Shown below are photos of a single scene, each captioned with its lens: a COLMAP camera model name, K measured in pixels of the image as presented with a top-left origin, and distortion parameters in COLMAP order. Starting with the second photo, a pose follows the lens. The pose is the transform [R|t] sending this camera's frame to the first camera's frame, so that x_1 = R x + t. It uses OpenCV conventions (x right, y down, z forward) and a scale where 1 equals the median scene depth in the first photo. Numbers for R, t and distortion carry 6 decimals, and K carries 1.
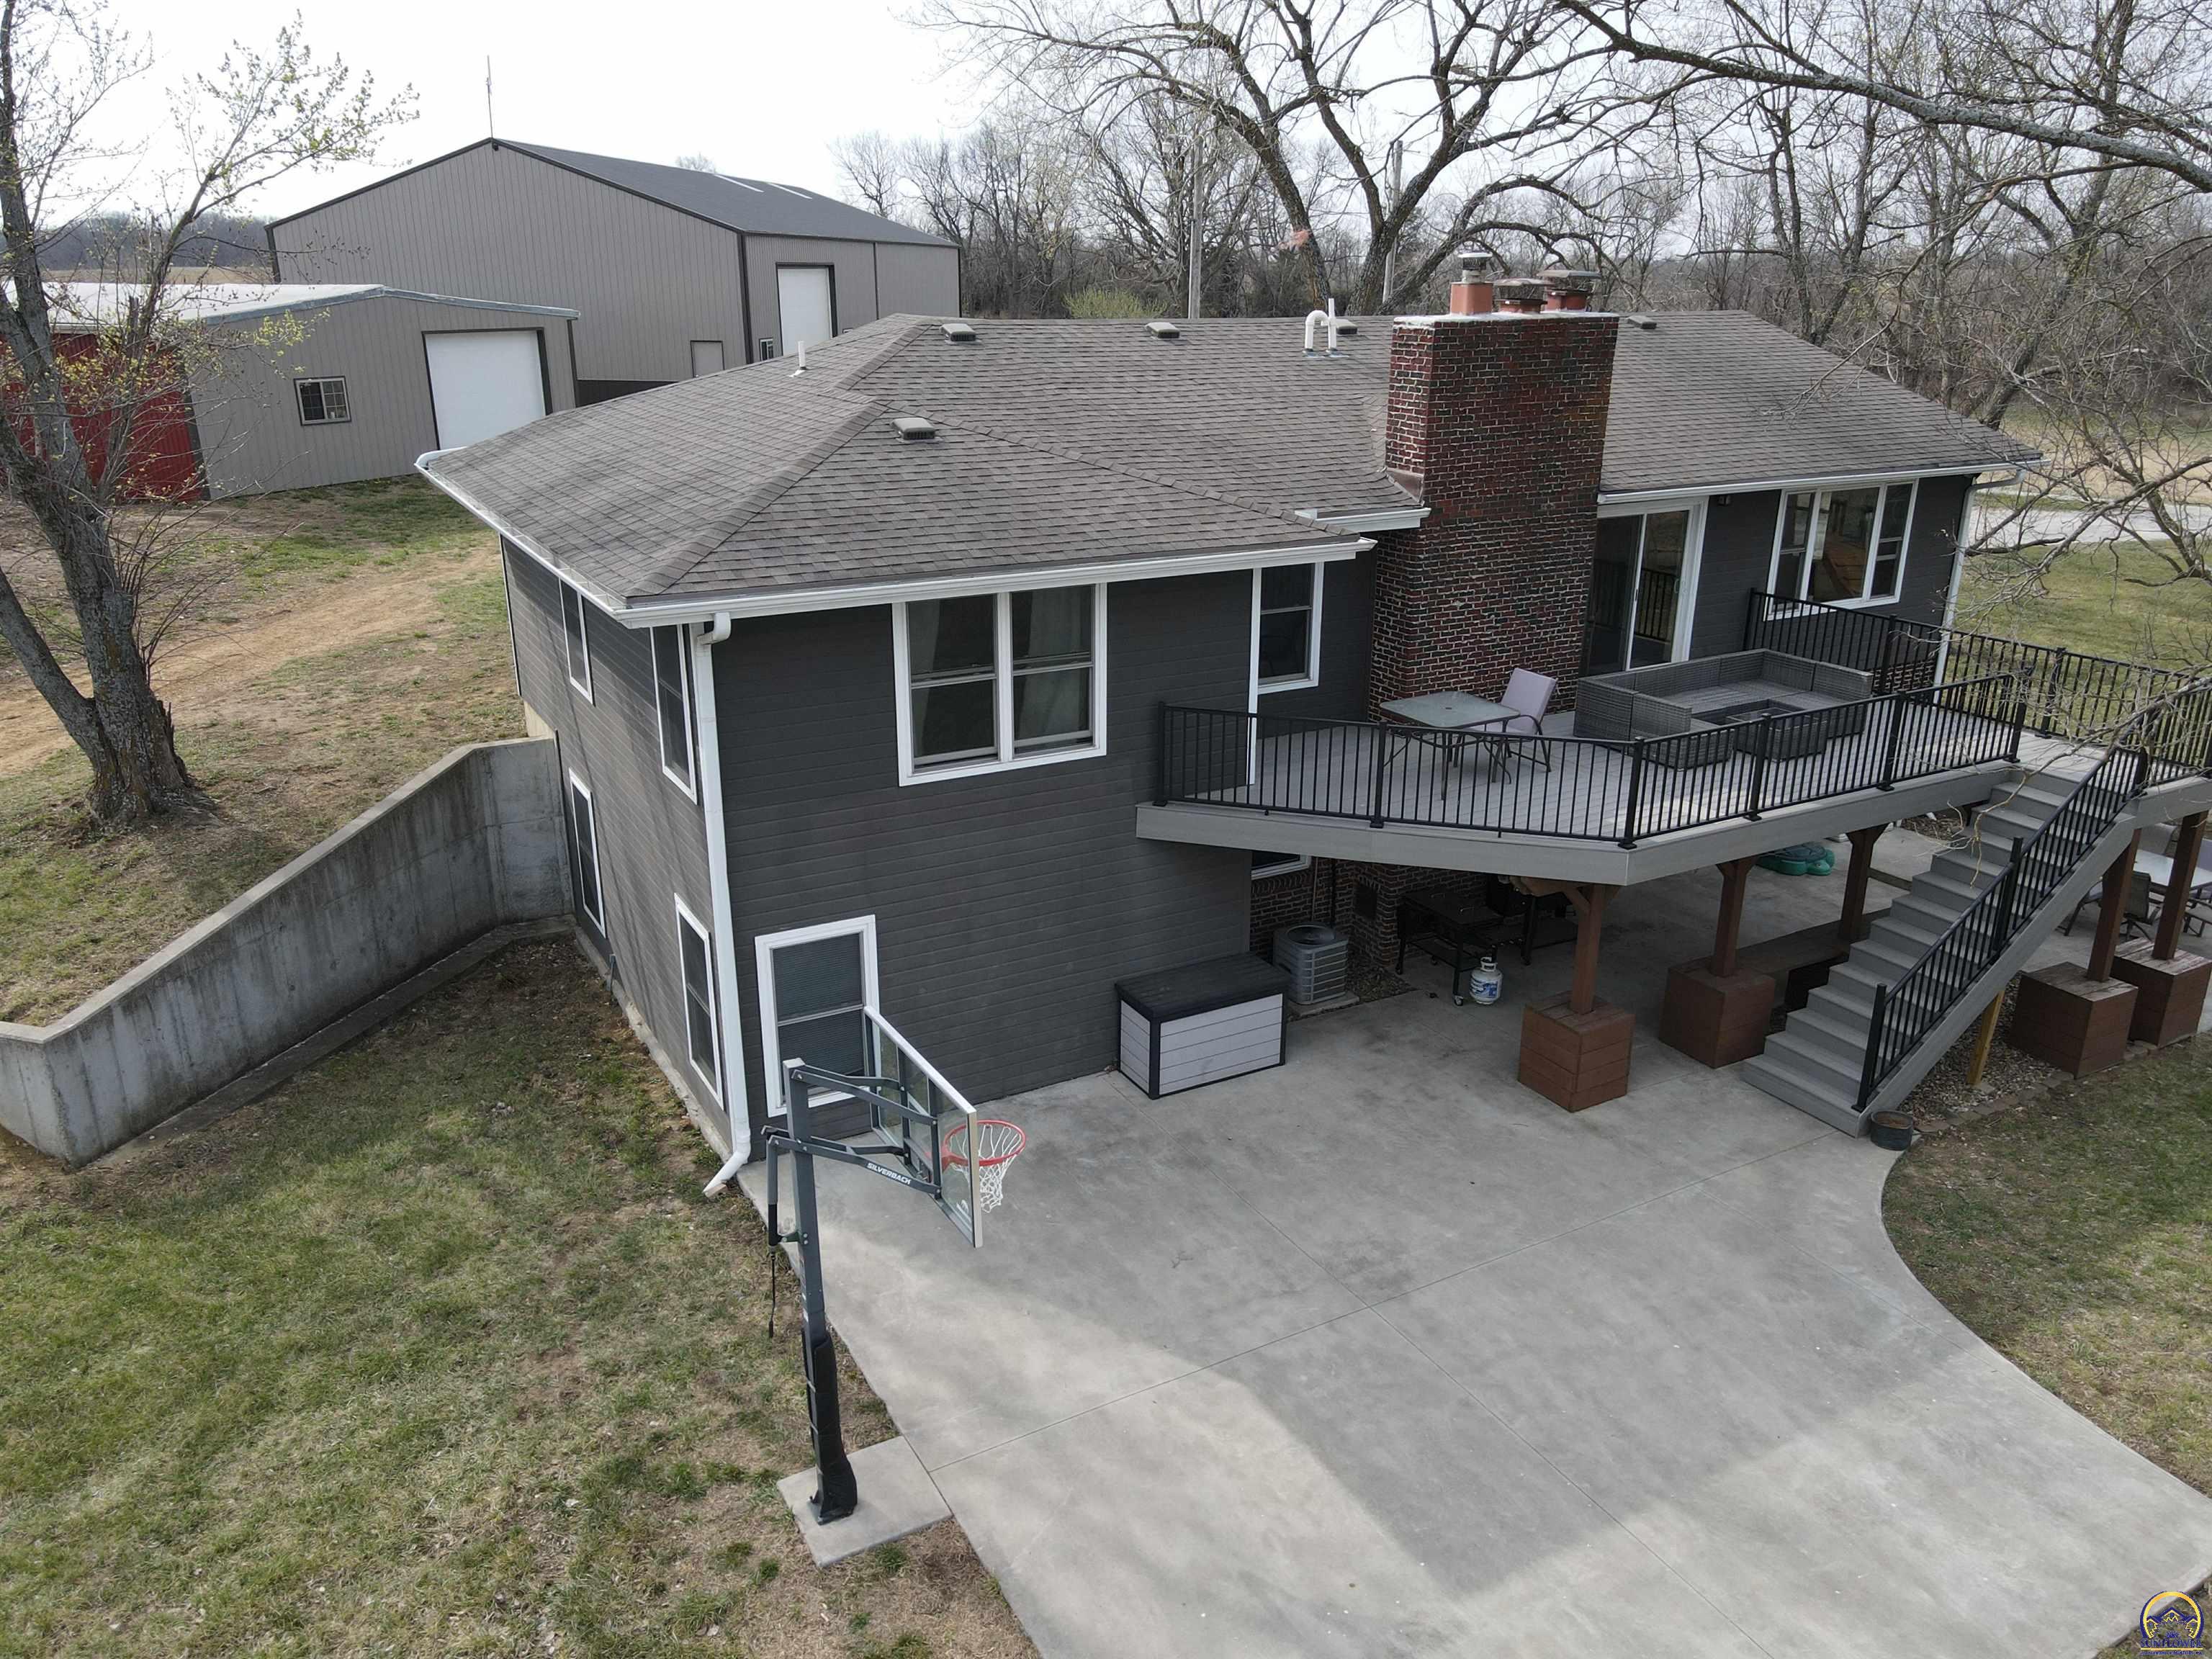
lens RADIAL K [[1628.4, 0, 1106.0], [0, 1628.4, 829.5], [0, 0, 1]] dist [0.004737, -0.001991]
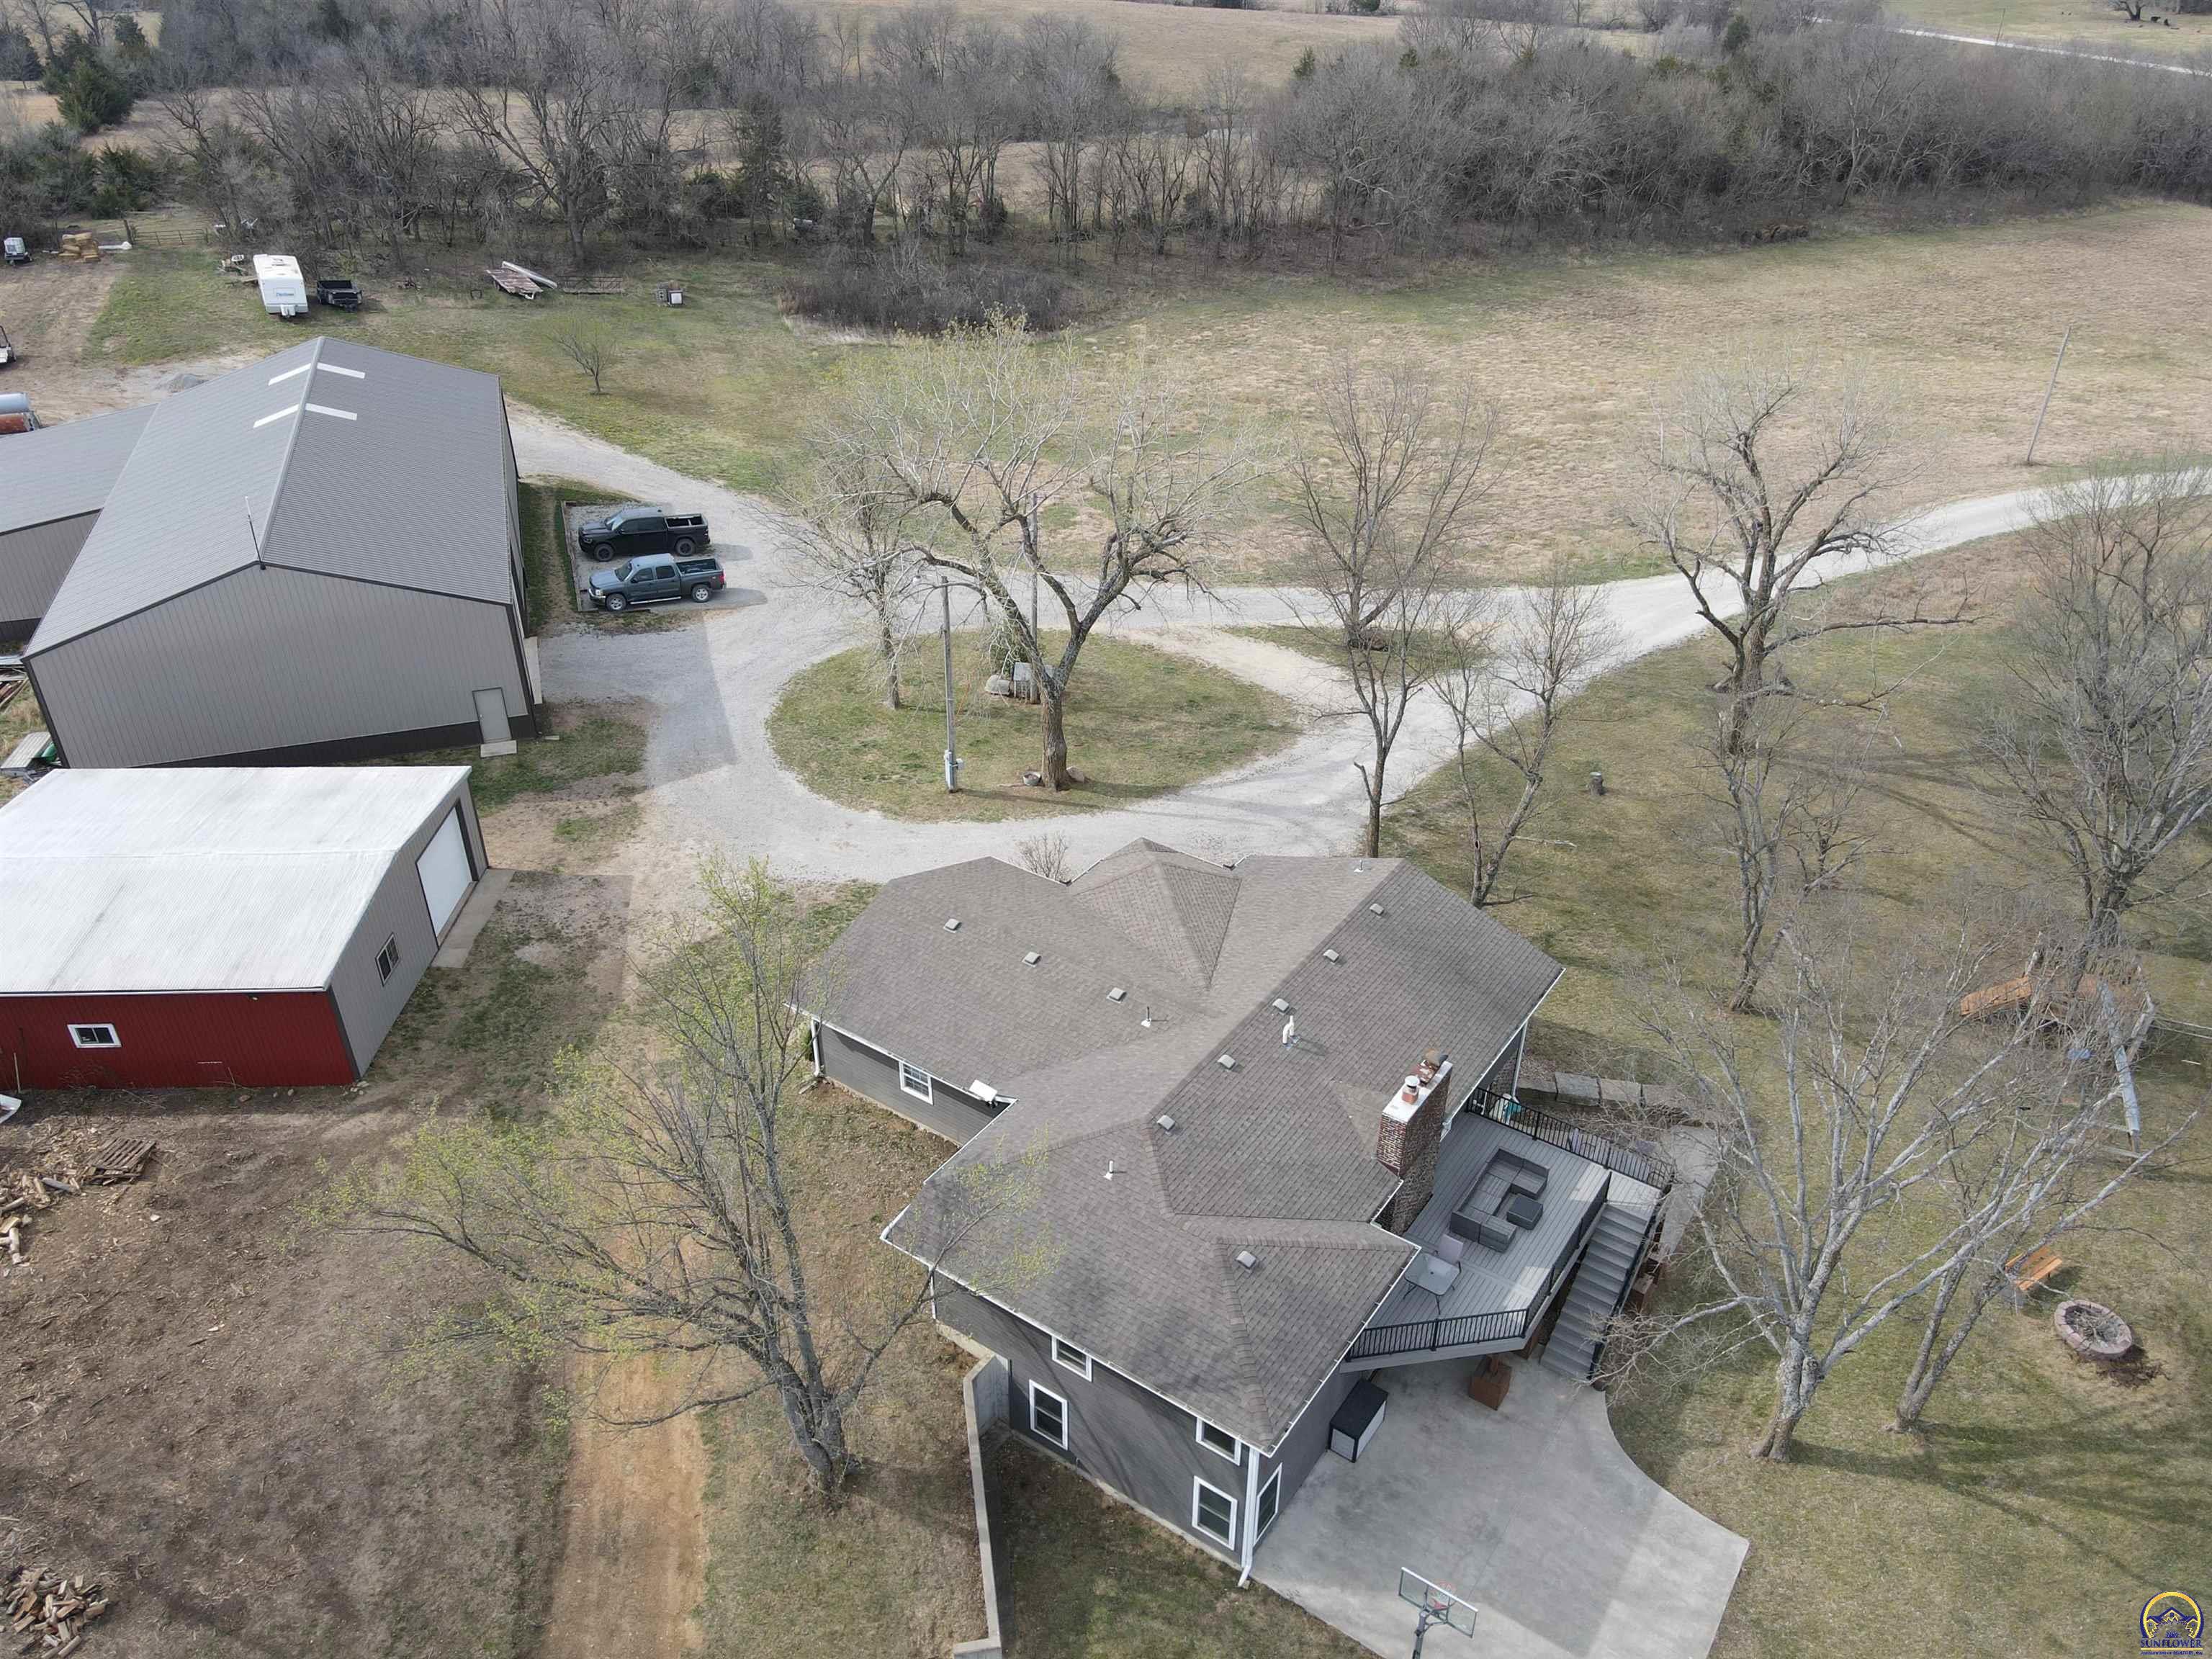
lens RADIAL K [[1628.4, 0, 1106.0], [0, 1628.4, 829.5], [0, 0, 1]] dist [0.004737, -0.001991]
pose [[0.901021, -0.223750, 0.371615, -1.041786], [0.141944, 0.961616, 0.234832, -1.430718], [-0.409895, -0.158840, 0.898196, -0.933860]]
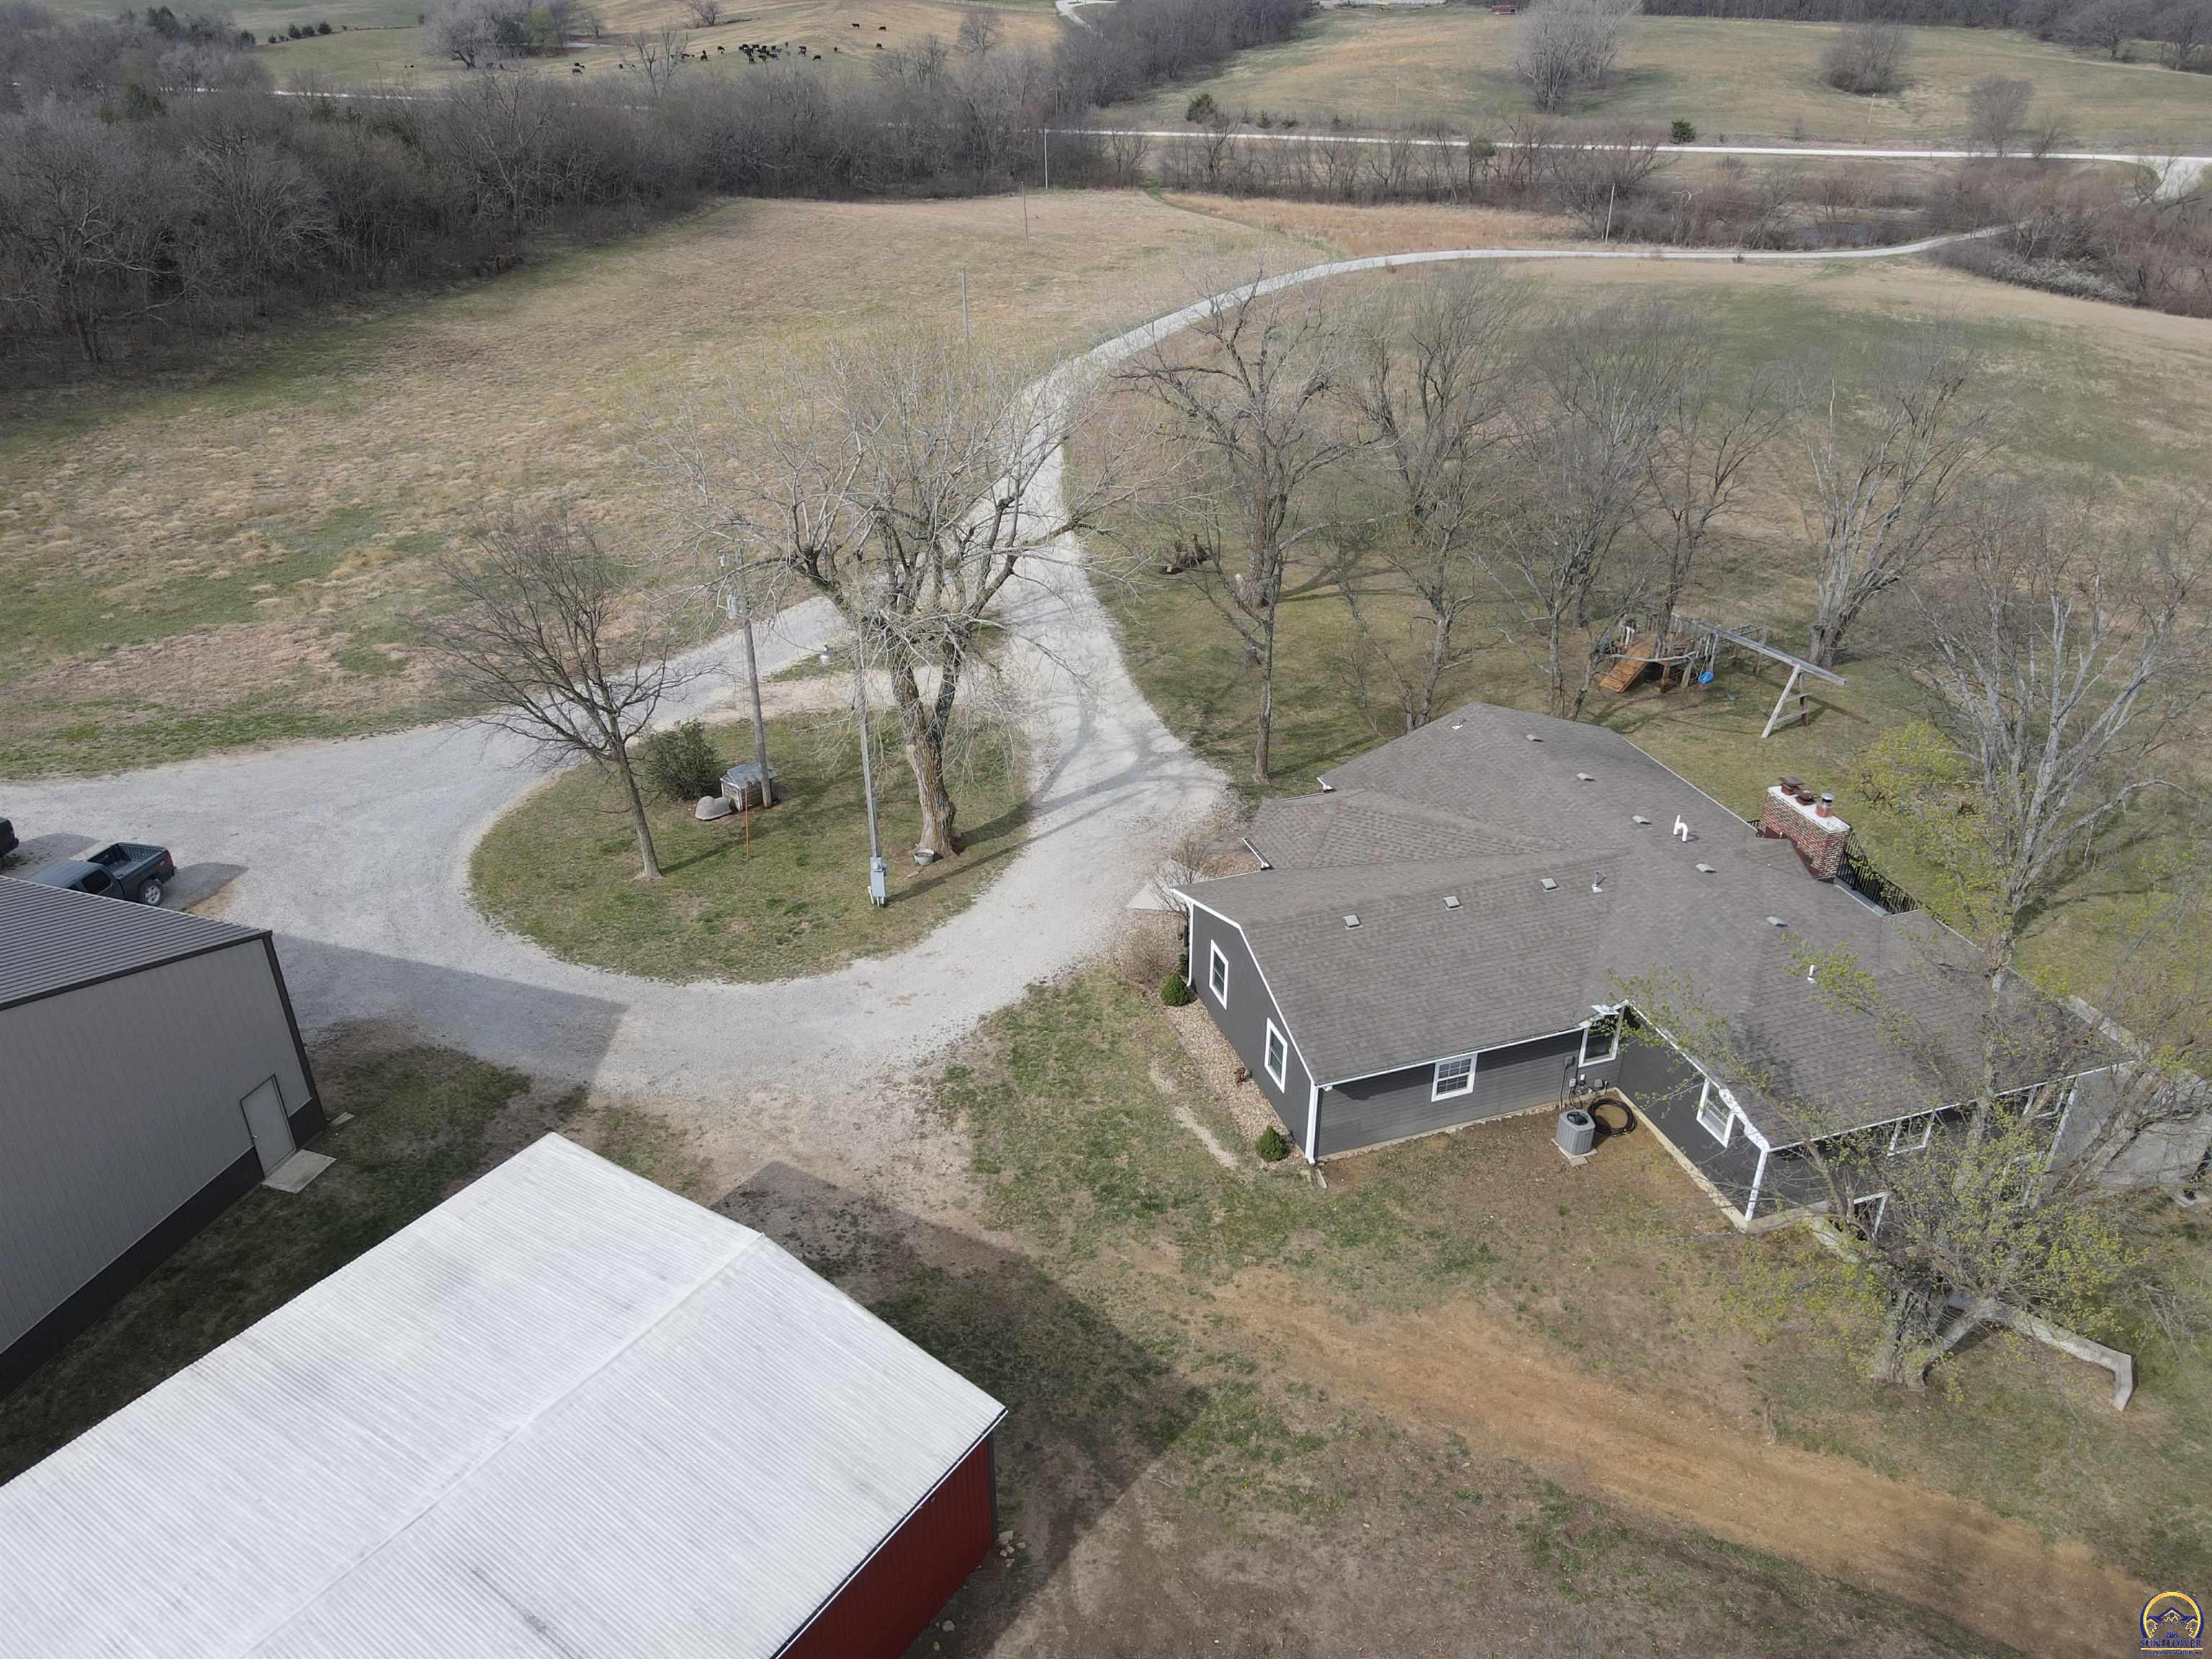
lens RADIAL K [[1630.1, 0, 1106.0], [0, 1630.1, 829.5], [0, 0, 1]] dist [0.020019, -0.001622]
pose [[0.187410, -0.474991, 0.859803, -2.530616], [0.327990, 0.855334, 0.401030, -1.925845], [-0.925905, 0.206850, 0.316090, 1.397732]]
